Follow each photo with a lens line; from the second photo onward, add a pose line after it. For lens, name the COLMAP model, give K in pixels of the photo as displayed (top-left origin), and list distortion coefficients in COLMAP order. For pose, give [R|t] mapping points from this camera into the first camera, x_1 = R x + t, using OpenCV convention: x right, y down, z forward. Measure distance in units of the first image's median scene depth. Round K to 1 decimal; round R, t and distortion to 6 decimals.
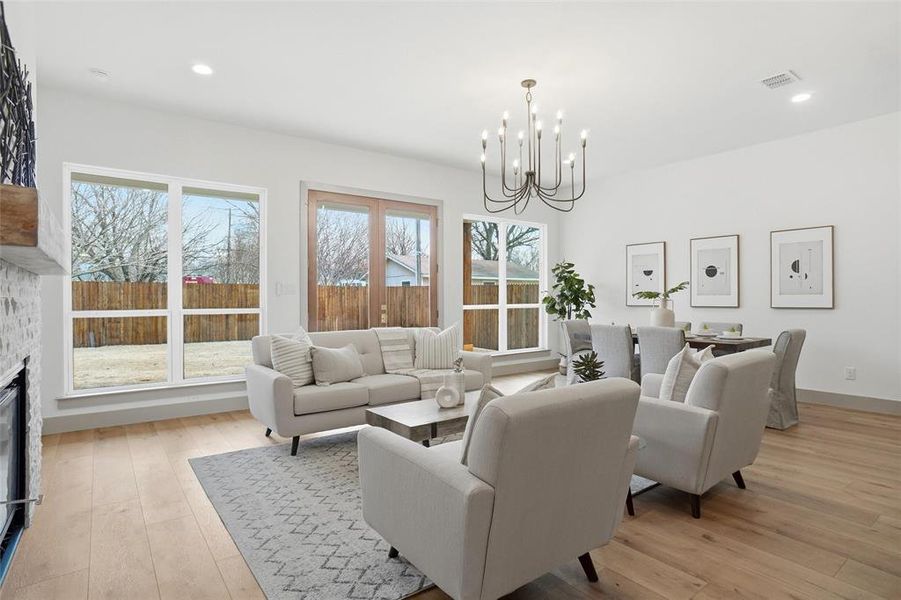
lens RADIAL K [[478.9, 0, 451.3], [0, 478.9, 291.5], [0, 0, 1]] dist [-0.076242, 0.039372]
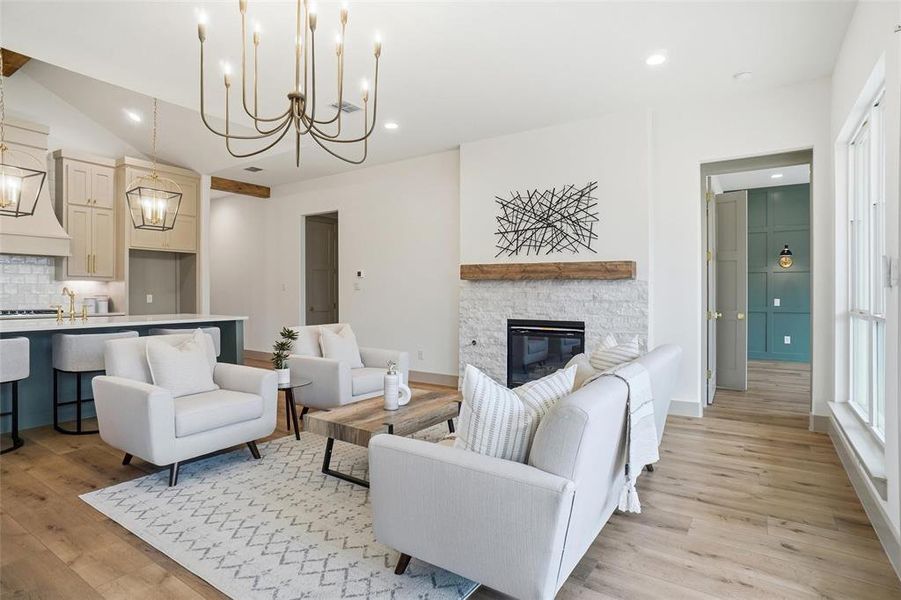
lens RADIAL K [[473.9, 0, 450.6], [0, 473.9, 294.9], [0, 0, 1]] dist [-0.072933, 0.039303]
pose [[-0.942796, 0.002543, -0.333361, 0.124552], [0.004372, 0.999979, -0.004739, 0.011838], [0.333342, -0.005925, -0.942787, 1.129518]]
